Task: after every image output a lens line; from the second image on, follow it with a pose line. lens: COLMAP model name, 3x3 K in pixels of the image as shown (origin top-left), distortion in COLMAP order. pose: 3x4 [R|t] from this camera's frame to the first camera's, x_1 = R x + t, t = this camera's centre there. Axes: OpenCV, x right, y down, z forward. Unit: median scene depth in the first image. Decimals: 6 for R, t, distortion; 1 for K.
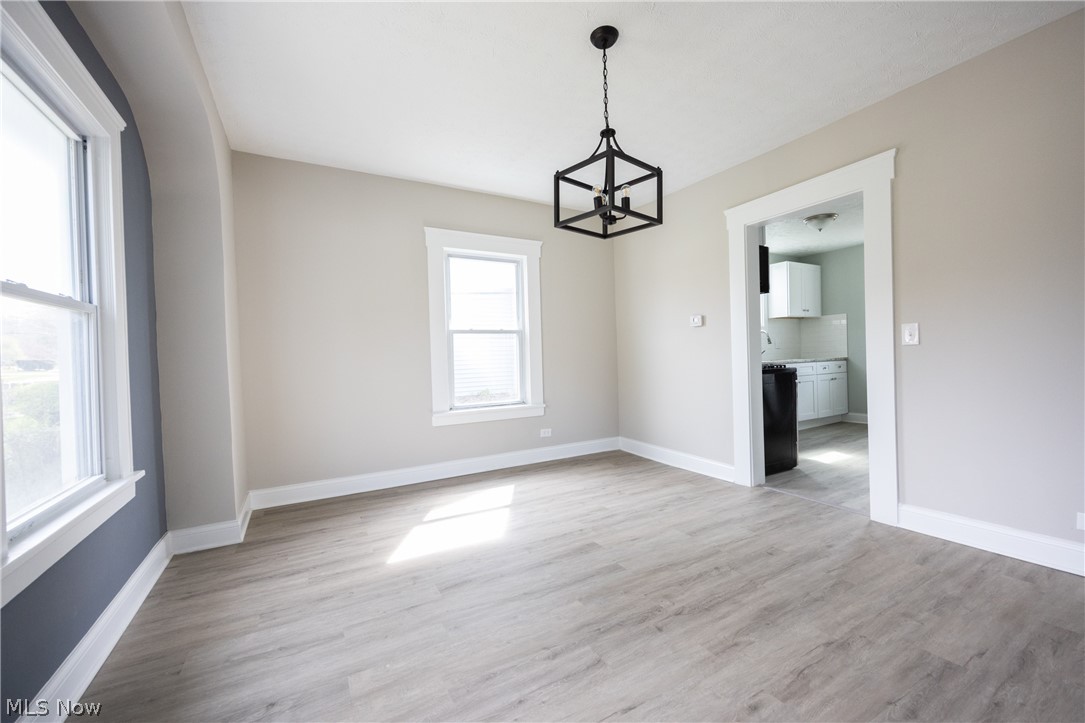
lens RADIAL K [[436.1, 0, 546.2], [0, 436.1, 361.9], [0, 0, 1]] dist [-0.000519, -0.000054]
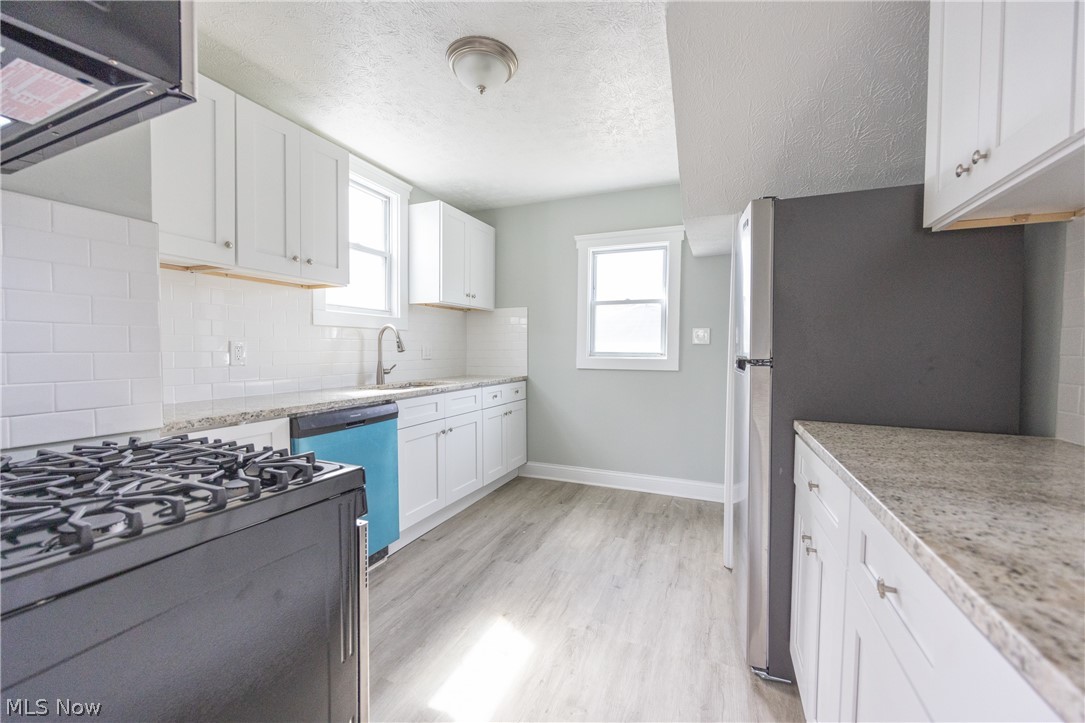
lens RADIAL K [[436.1, 0, 546.2], [0, 436.1, 361.9], [0, 0, 1]] dist [-0.000519, -0.000054]
pose [[0.795485, 0.016661, 0.605744, 0.704535], [-0.022056, 0.999756, 0.001467, -0.070976], [-0.605572, -0.014527, 0.795658, 1.028751]]
